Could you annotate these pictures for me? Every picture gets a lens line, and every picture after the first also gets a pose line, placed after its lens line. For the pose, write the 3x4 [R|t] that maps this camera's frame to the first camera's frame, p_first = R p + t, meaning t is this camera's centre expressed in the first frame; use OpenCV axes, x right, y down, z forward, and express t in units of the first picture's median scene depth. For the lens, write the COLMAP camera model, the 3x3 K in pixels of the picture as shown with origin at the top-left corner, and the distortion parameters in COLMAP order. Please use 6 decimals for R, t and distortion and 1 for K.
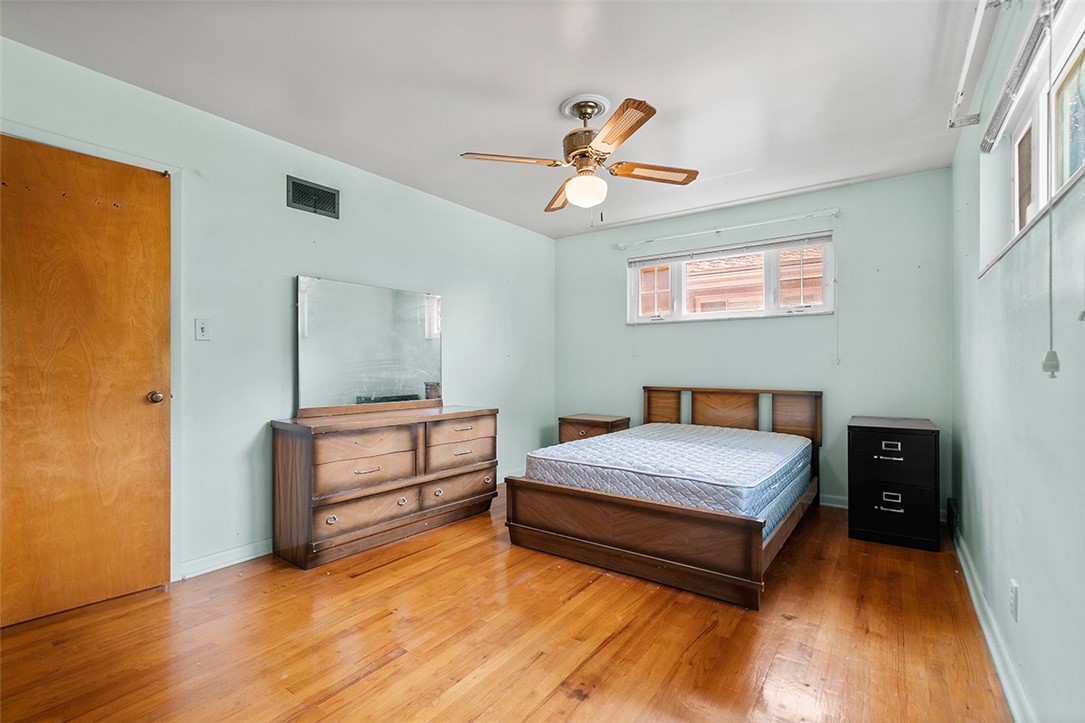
lens RADIAL K [[495.7, 0, 545.6], [0, 495.7, 367.7], [0, 0, 1]] dist [-0.000704, -0.000072]
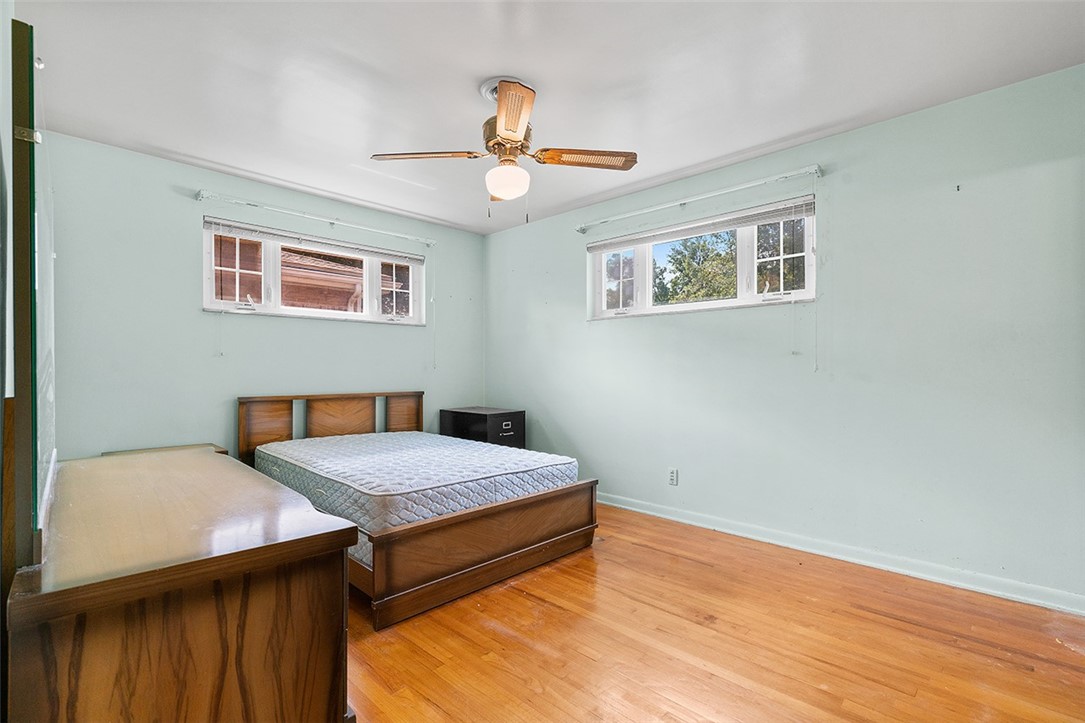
lens RADIAL K [[495.7, 0, 545.6], [0, 495.7, 367.7], [0, 0, 1]] dist [-0.000704, -0.000072]
pose [[0.144668, 0.004345, 0.989471, -0.746003], [0.005386, 0.999972, -0.005179, -0.000307], [-0.989466, 0.006079, 0.144641, 0.712352]]
